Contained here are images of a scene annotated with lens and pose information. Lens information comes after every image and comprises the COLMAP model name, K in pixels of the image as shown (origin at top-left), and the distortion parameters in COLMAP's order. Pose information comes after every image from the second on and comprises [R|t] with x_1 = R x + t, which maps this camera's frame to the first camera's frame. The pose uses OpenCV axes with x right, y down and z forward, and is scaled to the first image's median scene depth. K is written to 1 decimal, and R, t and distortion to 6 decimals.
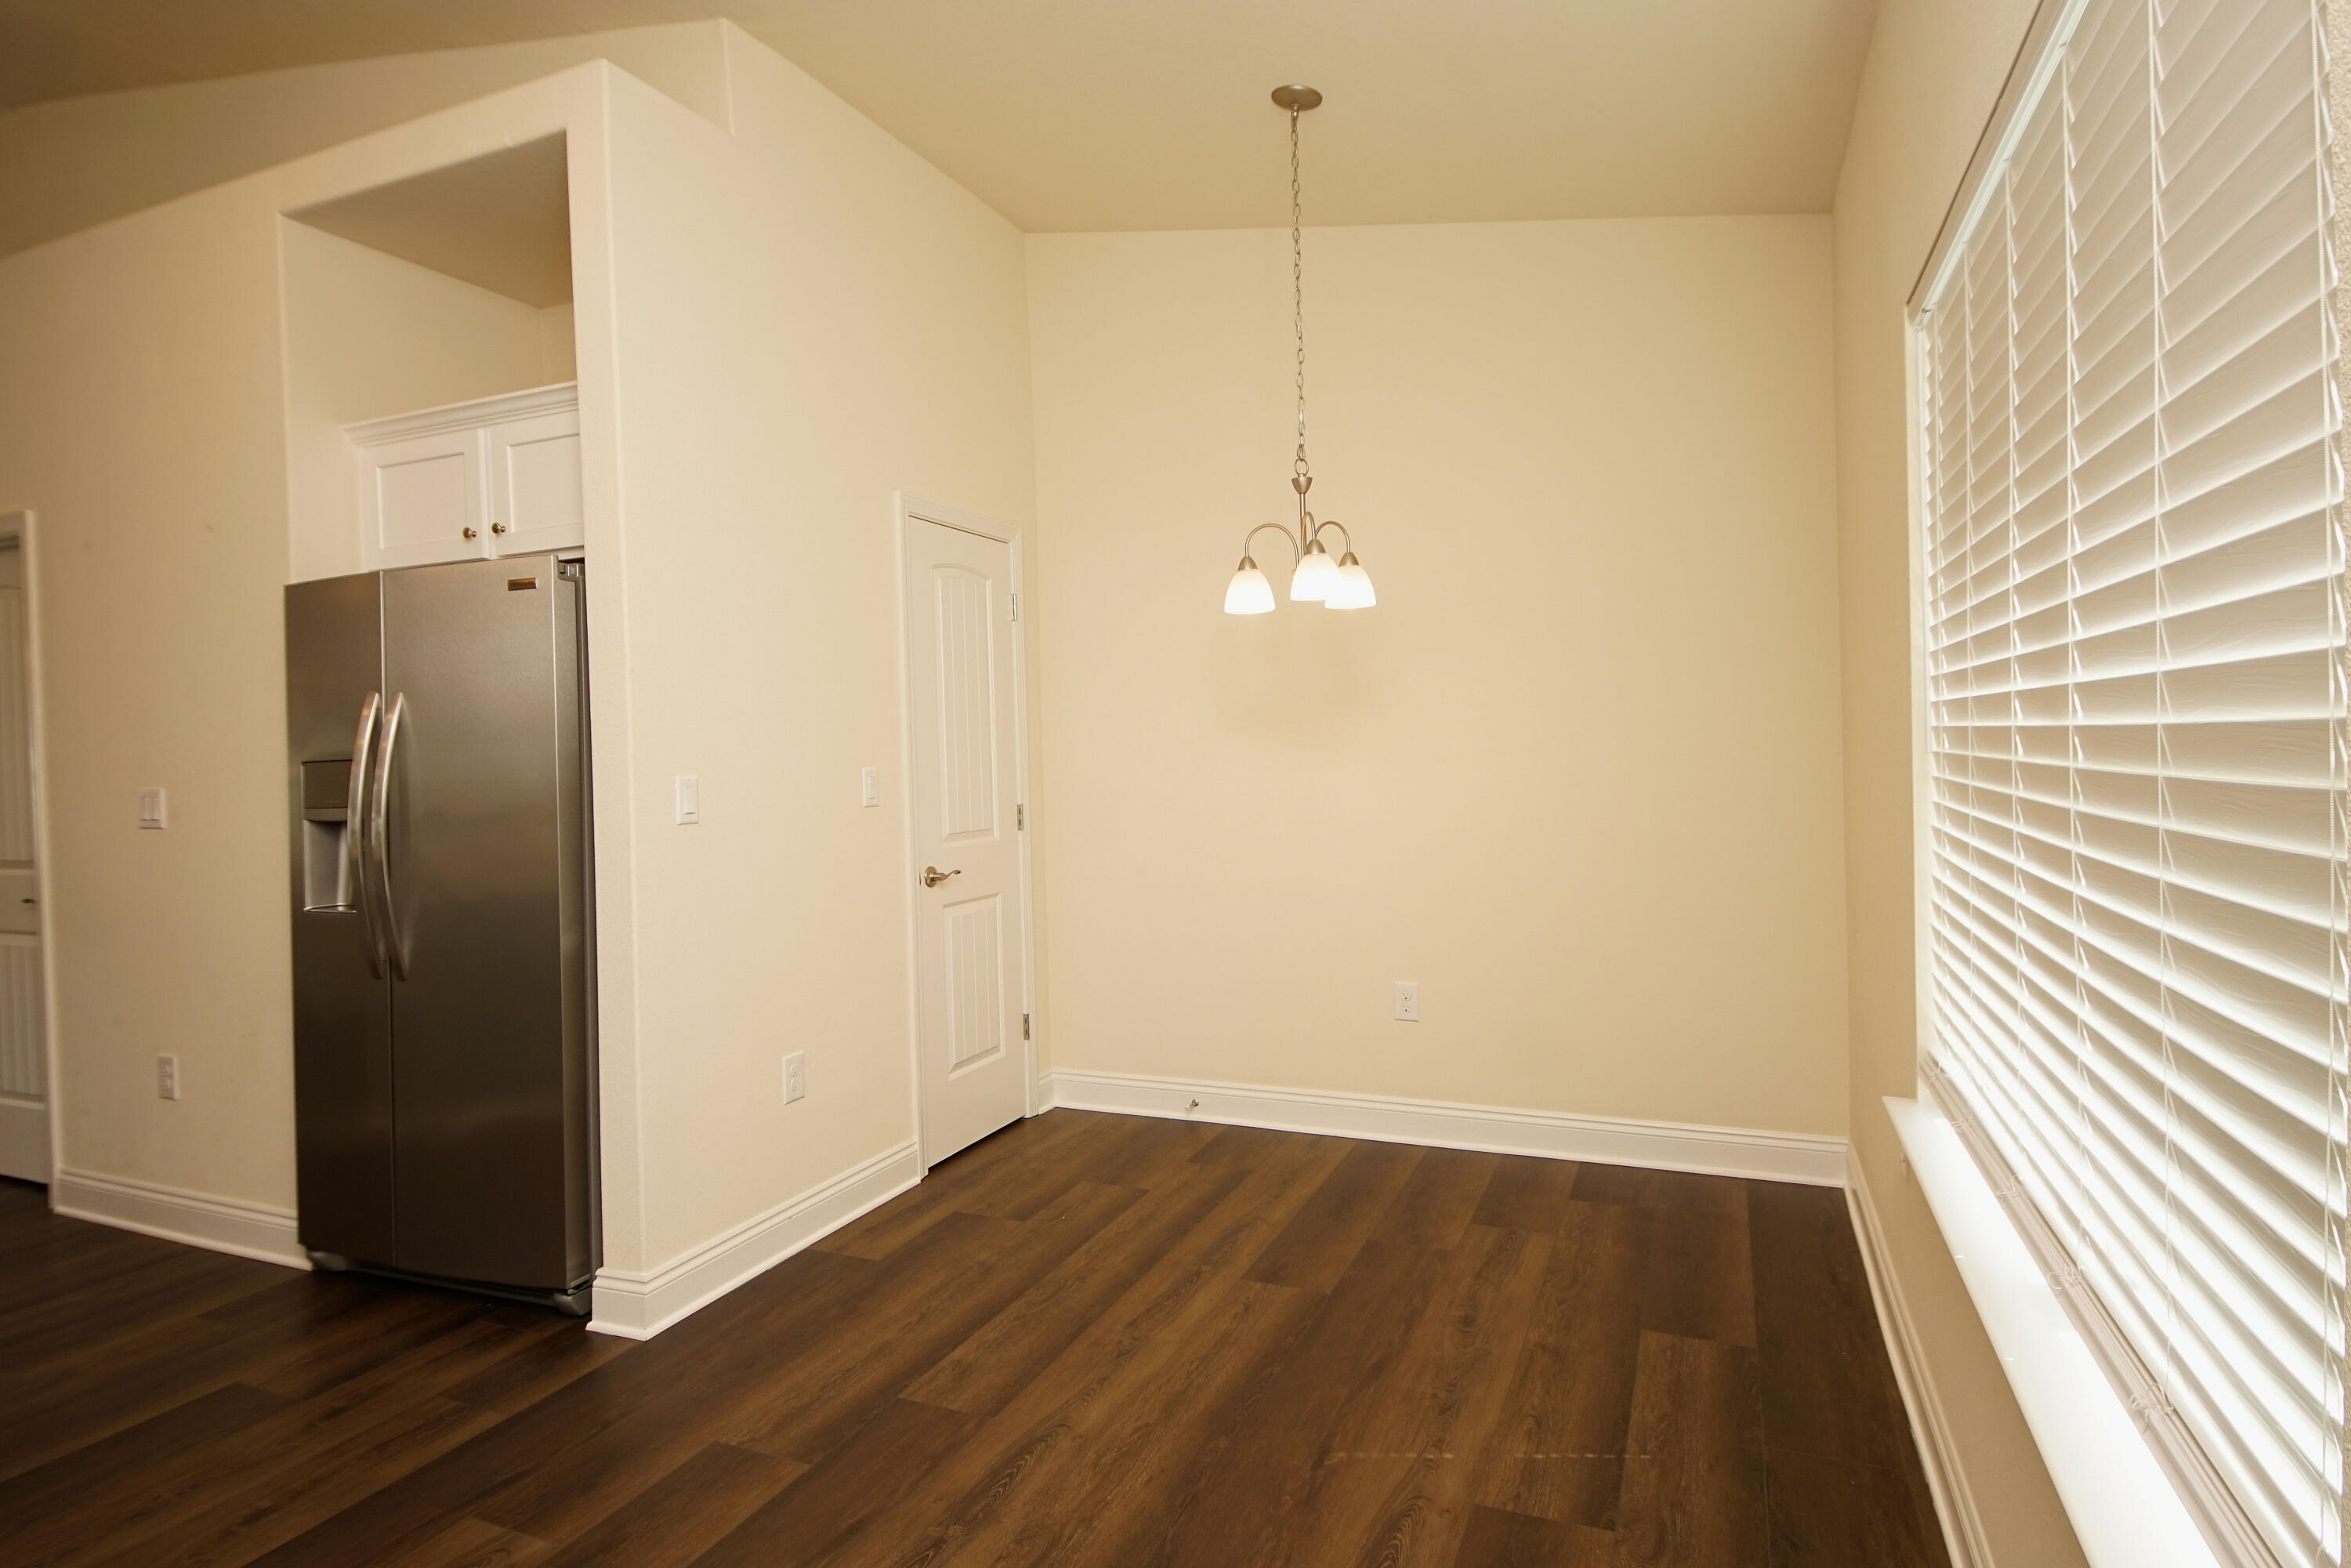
lens RADIAL K [[1264.4, 0, 1151.0], [0, 1264.4, 774.5], [0, 0, 1]] dist [0.022013, -0.015812]
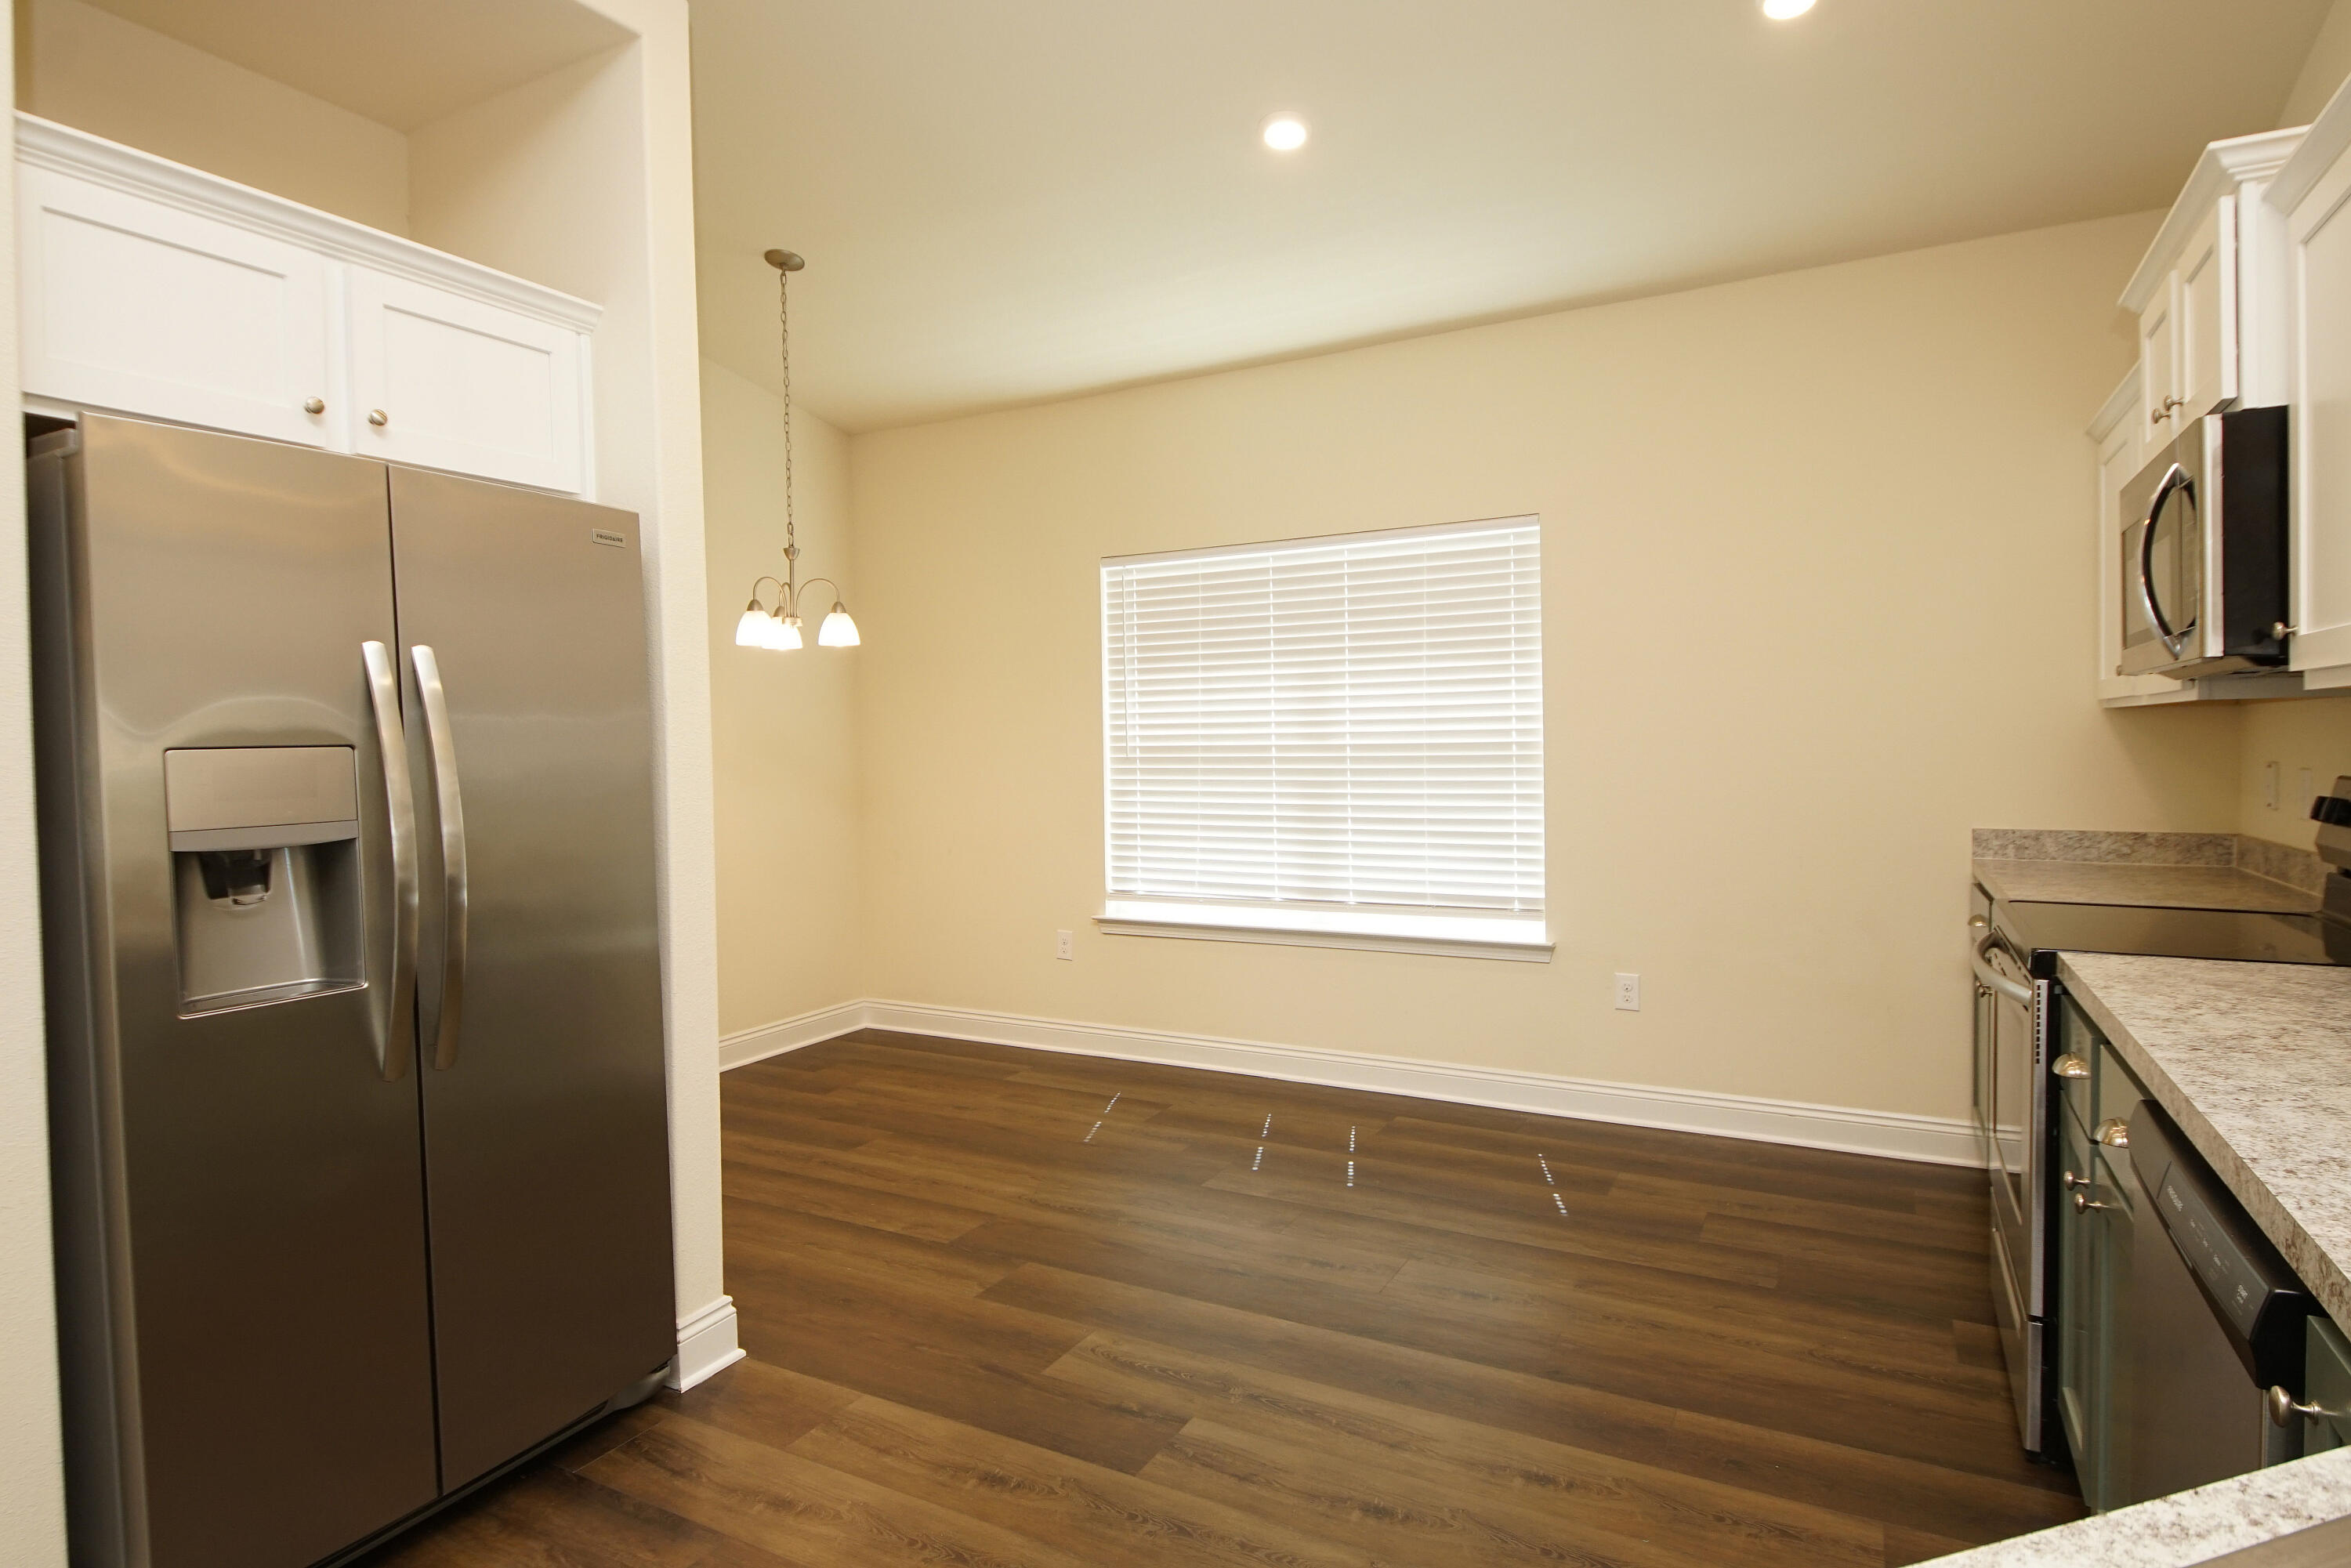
lens RADIAL K [[1264.4, 0, 1161.8], [0, 1264.4, 780.6], [0, 0, 1]] dist [0.022013, -0.015812]
pose [[0.081503, -0.004822, 0.996661, -1.174783], [0.036159, 0.999344, 0.001878, 0.017675], [-0.996017, 0.035885, 0.081624, 0.525621]]
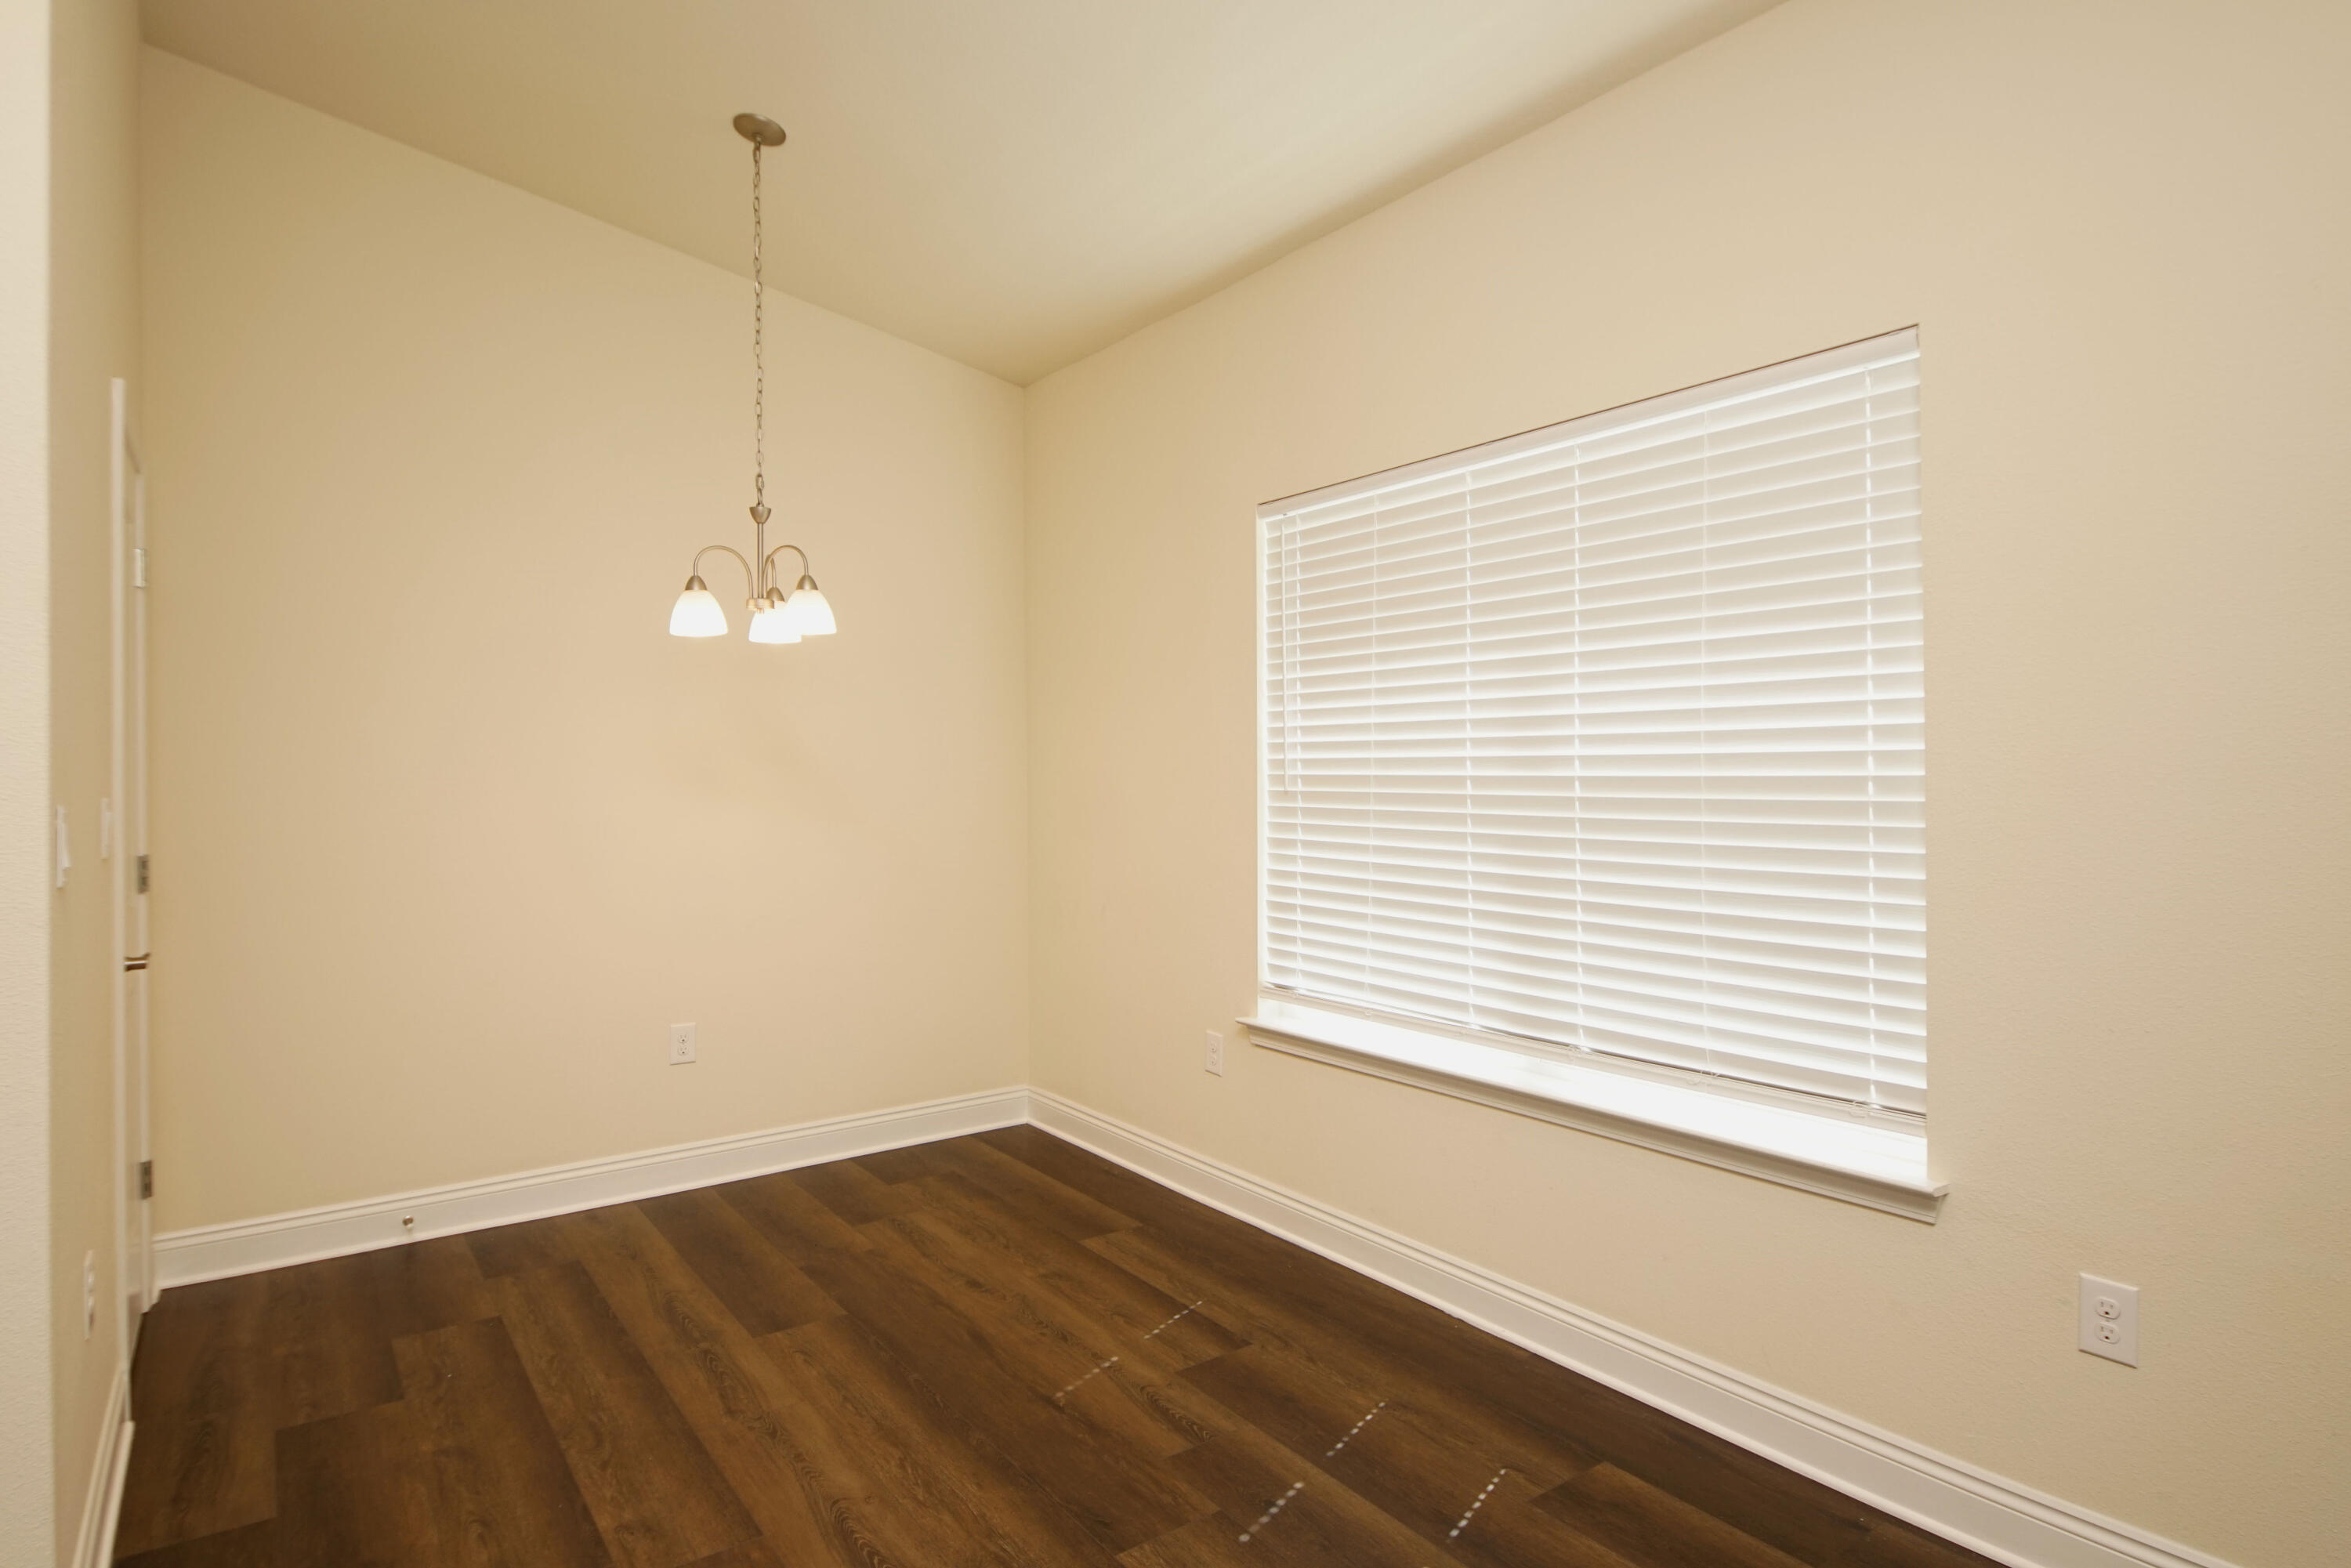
lens RADIAL K [[1264.4, 0, 1156.3], [0, 1264.4, 774.1], [0, 0, 1]] dist [0.022013, -0.015812]
pose [[0.505988, 0.024788, 0.862184, -0.581964], [0.009048, 0.999379, -0.034043, 0.011066], [-0.862493, 0.025026, 0.505450, 0.238831]]
